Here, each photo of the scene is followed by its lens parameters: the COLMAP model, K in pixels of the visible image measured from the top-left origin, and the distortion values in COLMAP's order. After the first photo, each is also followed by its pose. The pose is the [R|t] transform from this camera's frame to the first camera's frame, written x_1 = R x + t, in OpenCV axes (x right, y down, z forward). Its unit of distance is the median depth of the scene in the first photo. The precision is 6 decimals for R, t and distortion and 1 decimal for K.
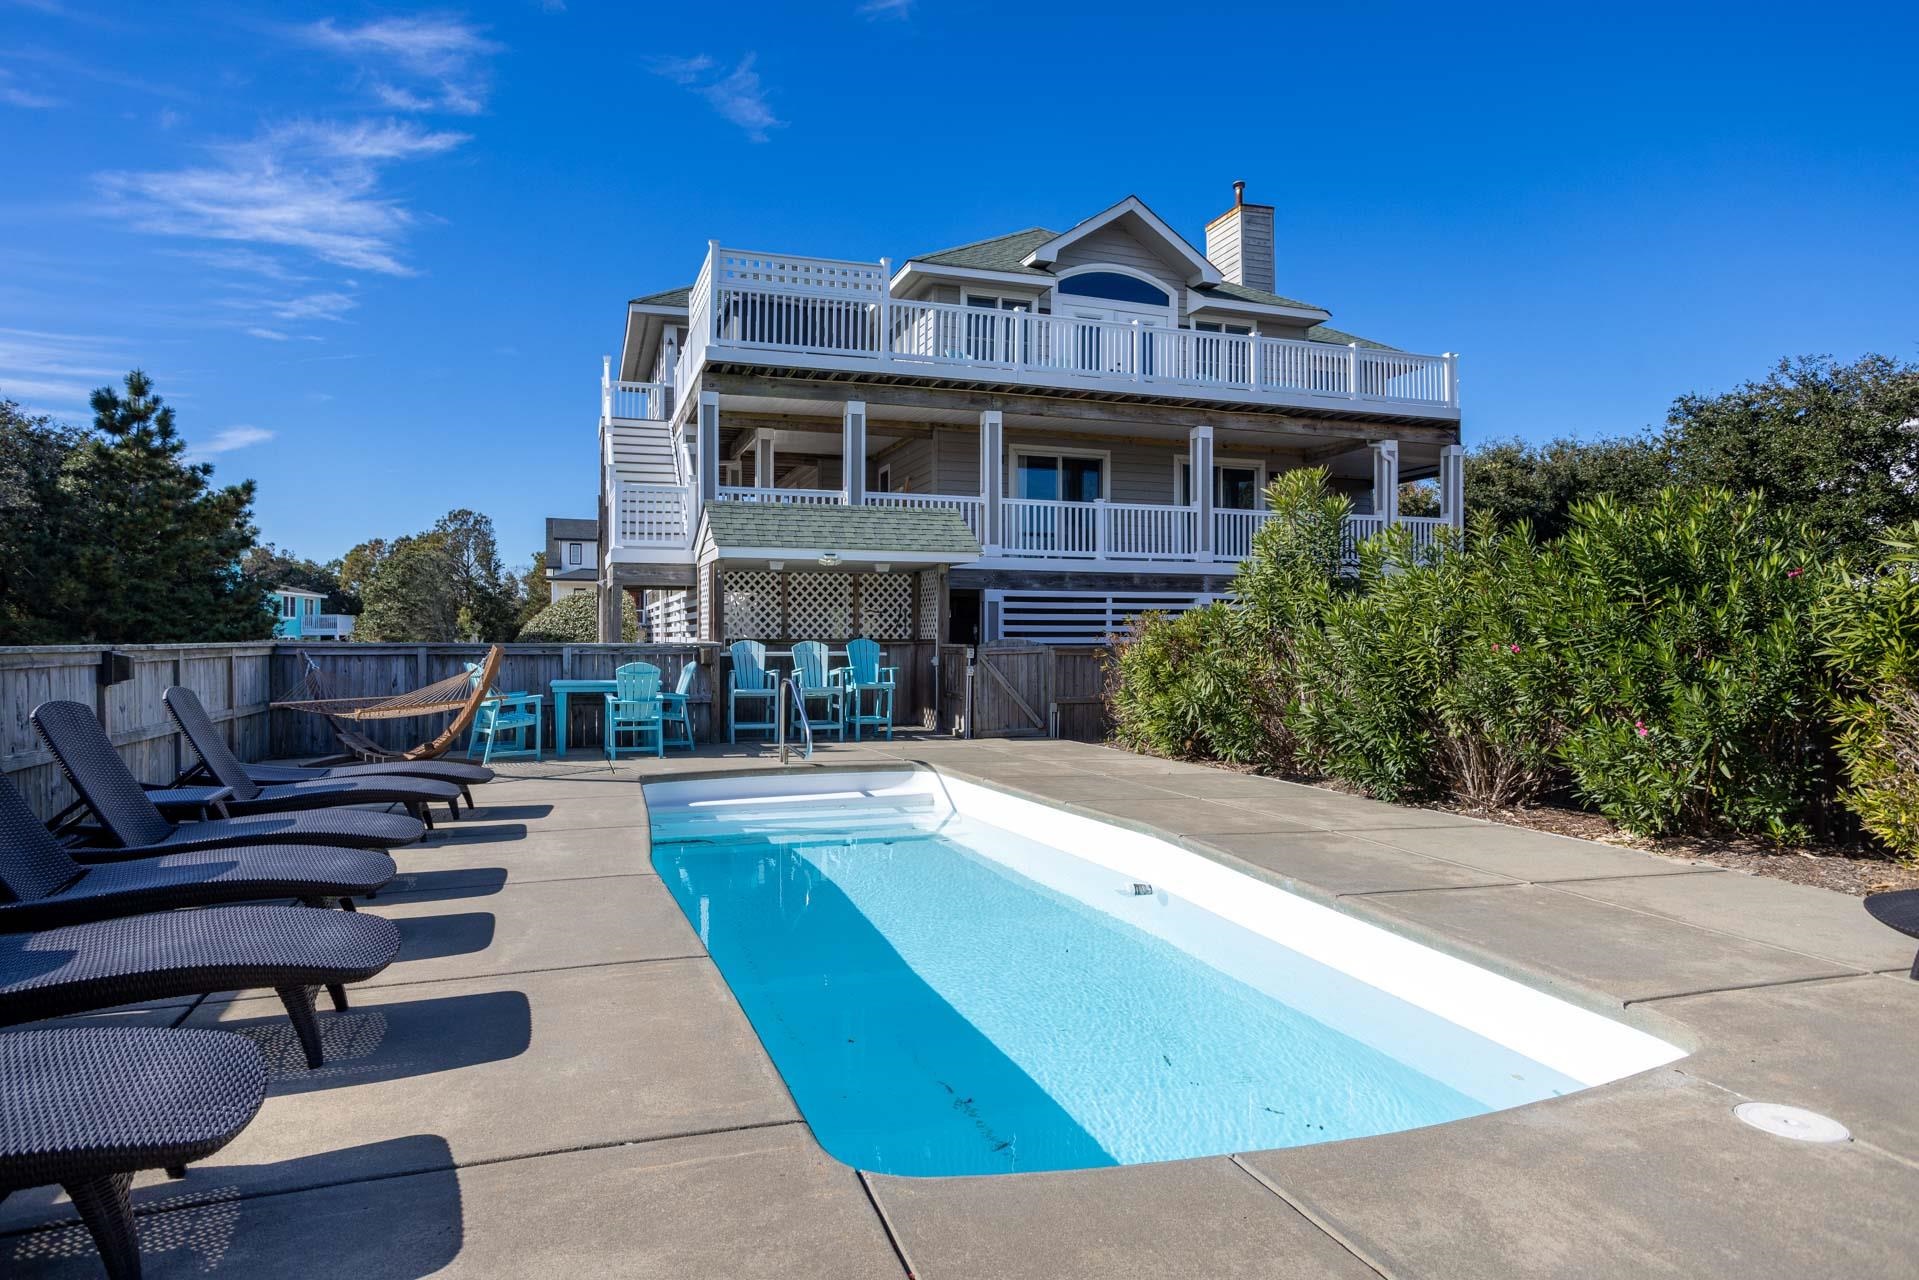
lens RADIAL K [[1142.2, 0, 959.5], [0, 1142.2, 640.0], [0, 0, 1]] dist [-0.035325, -0.000208]
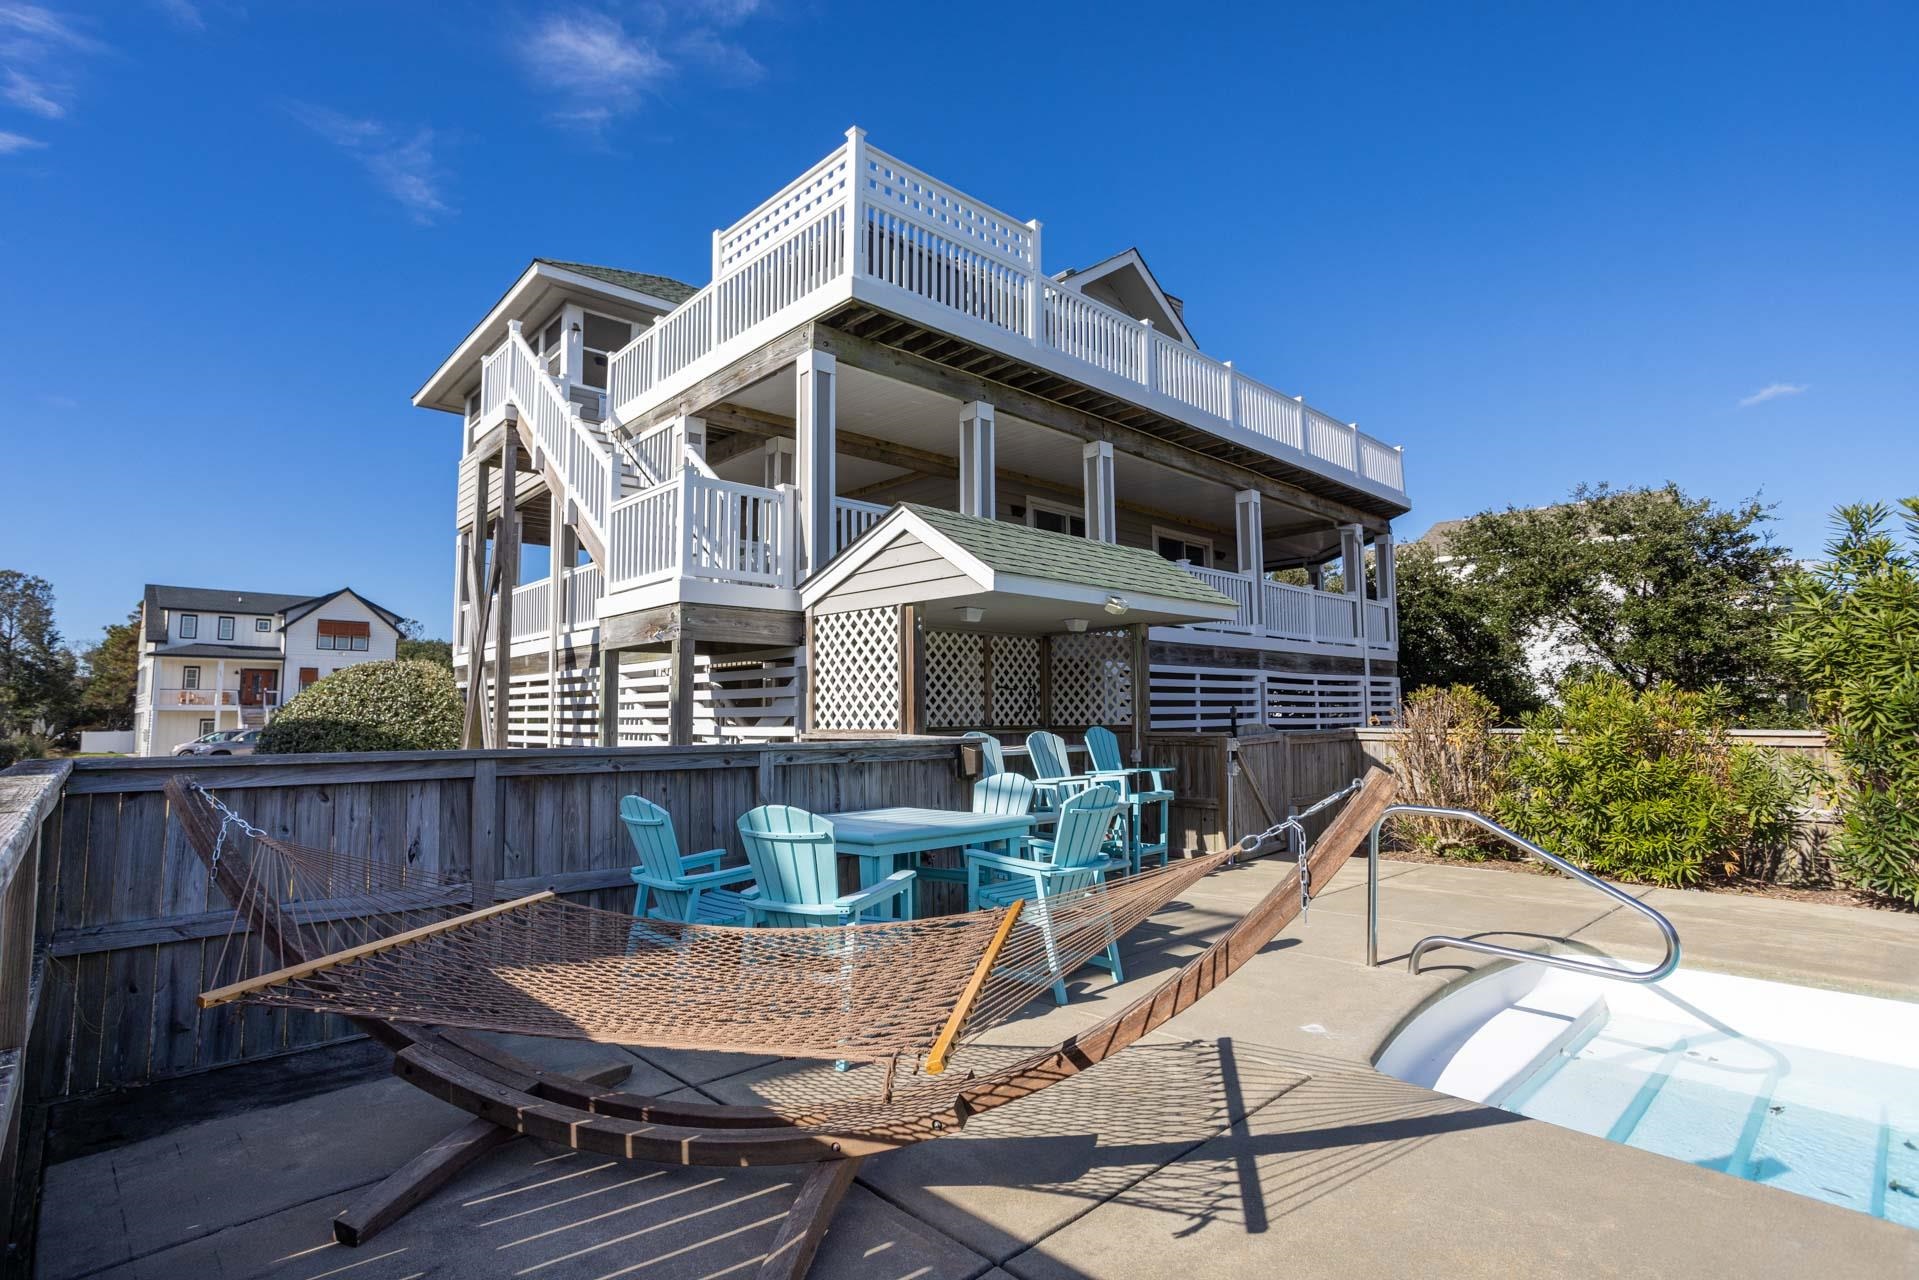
lens RADIAL K [[945.1, 0, 959.5], [0, 945.1, 640.0], [0, 0, 1]] dist [-0.035180, 0.020497]
pose [[0.915282, 0.025458, 0.402008, -0.073693], [0.008458, 0.996566, -0.082368, -0.001320], [-0.402724, 0.078790, 0.911924, 0.098332]]
